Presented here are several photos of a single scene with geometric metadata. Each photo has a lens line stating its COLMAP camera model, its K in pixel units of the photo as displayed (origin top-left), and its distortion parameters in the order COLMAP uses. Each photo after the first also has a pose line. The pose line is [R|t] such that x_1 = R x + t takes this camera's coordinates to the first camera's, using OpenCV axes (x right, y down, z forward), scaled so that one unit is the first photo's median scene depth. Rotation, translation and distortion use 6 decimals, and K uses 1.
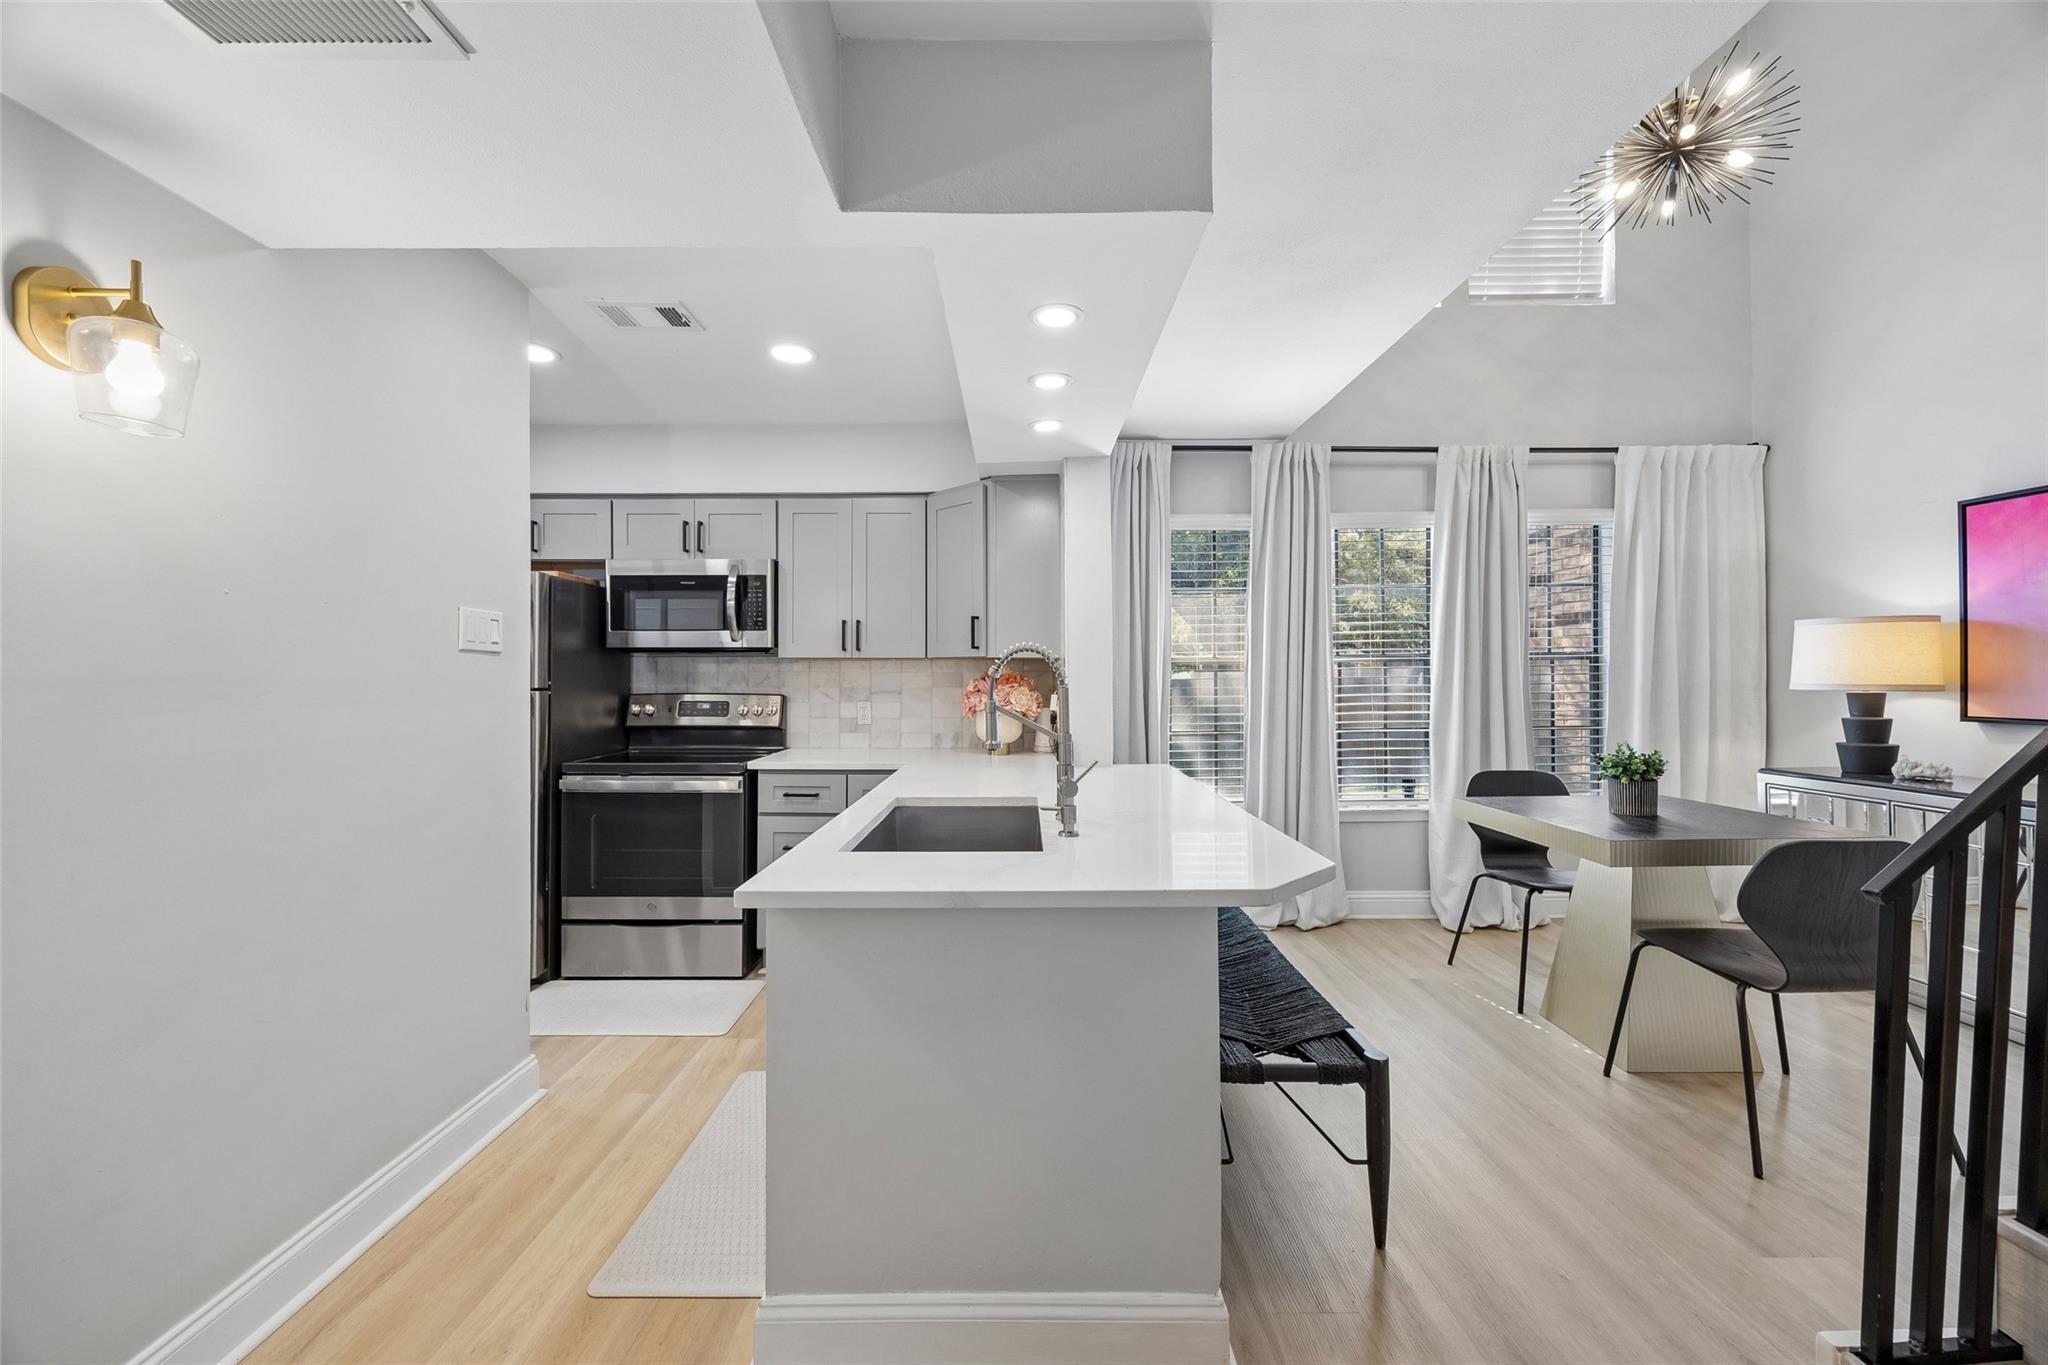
lens RADIAL K [[791.8, 0, 1020.1], [0, 791.8, 671.6], [0, 0, 1]] dist [0.000737, -0.000061]
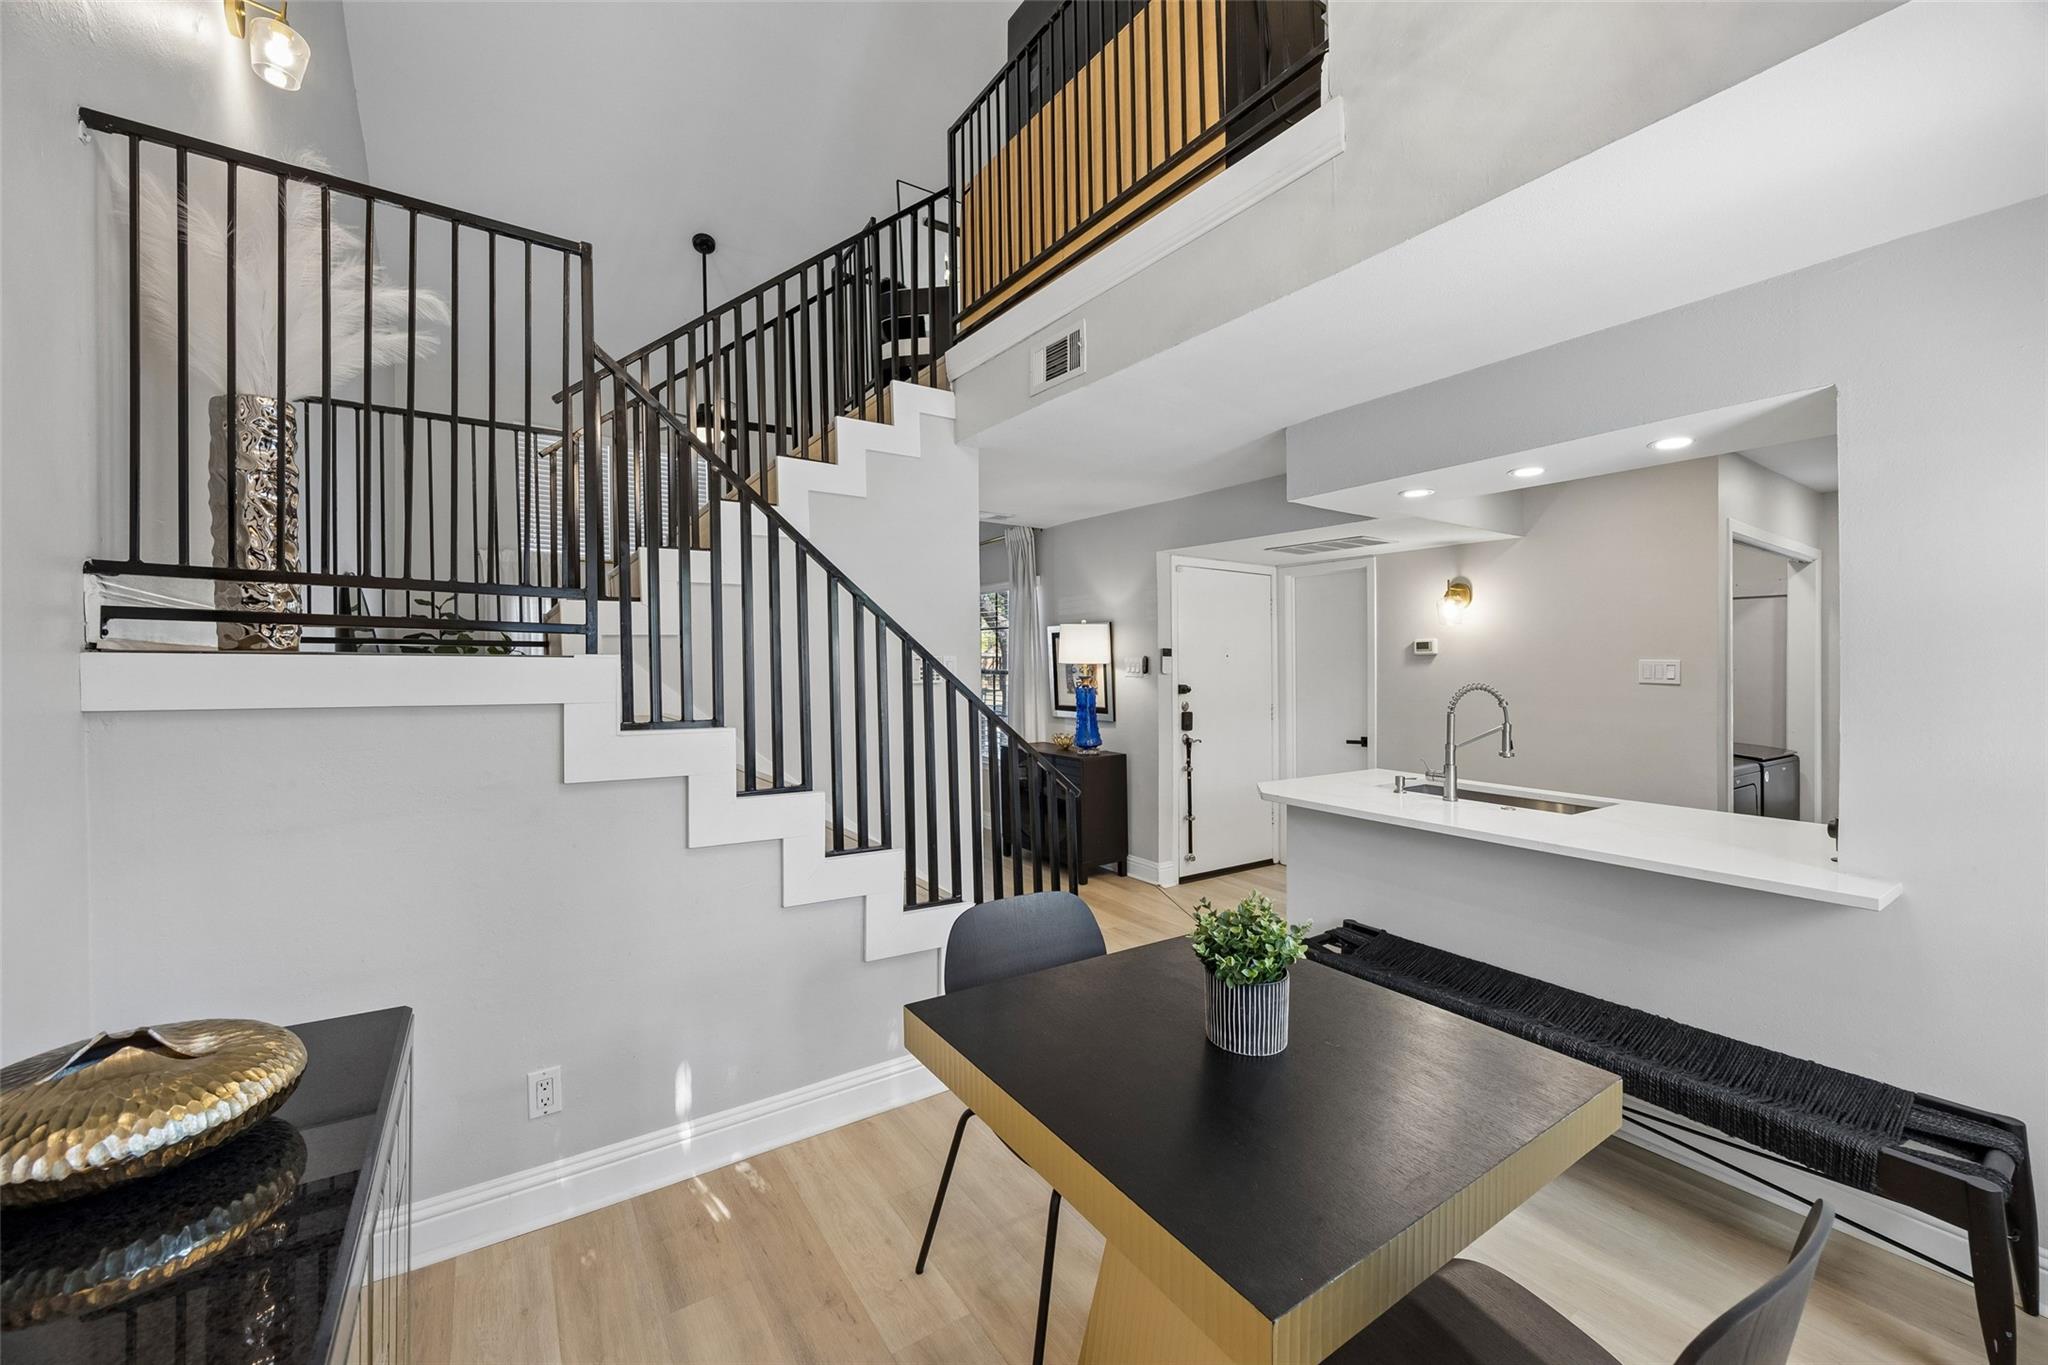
lens RADIAL K [[791.8, 0, 1020.1], [0, 791.8, 671.6], [0, 0, 1]] dist [0.000737, -0.000061]
pose [[-0.831416, 0.004358, -0.555633, 0.840056], [0.004311, 0.999990, 0.001394, -0.035546], [0.555633, -0.001237, -0.831427, 0.968620]]
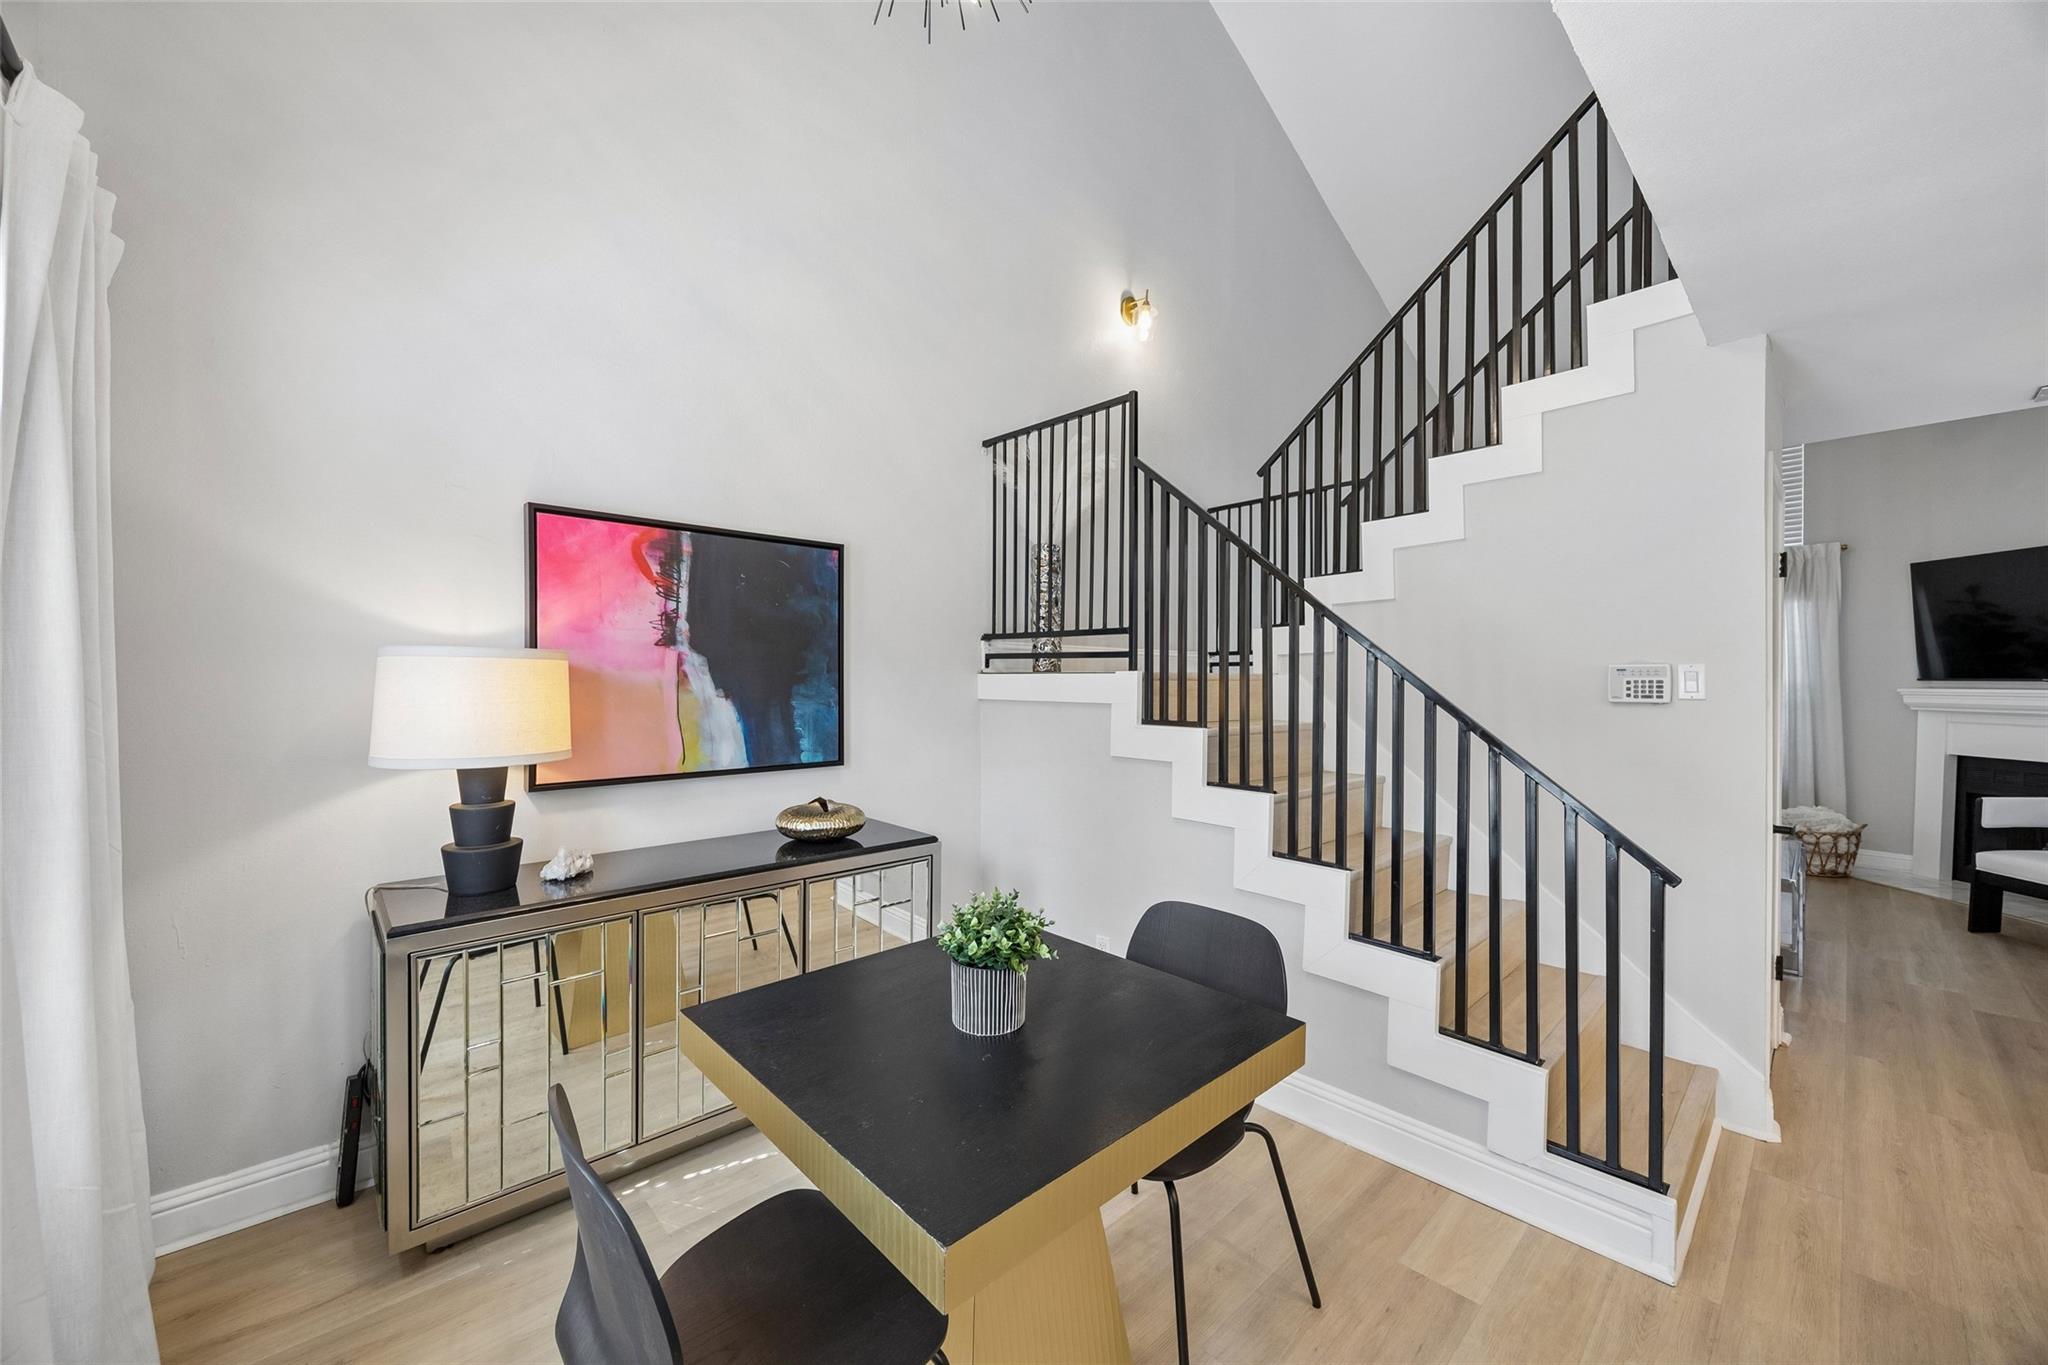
lens RADIAL K [[789.9, 0, 1024.0], [0, 789.9, 682.5], [0, 0, 1]] dist [-0.000107, -0.000220]
pose [[-0.689106, 0.003875, 0.724650, 0.264189], [0.000836, 0.999989, -0.004552, -0.032744], [-0.724660, -0.002531, -0.689102, 0.979922]]
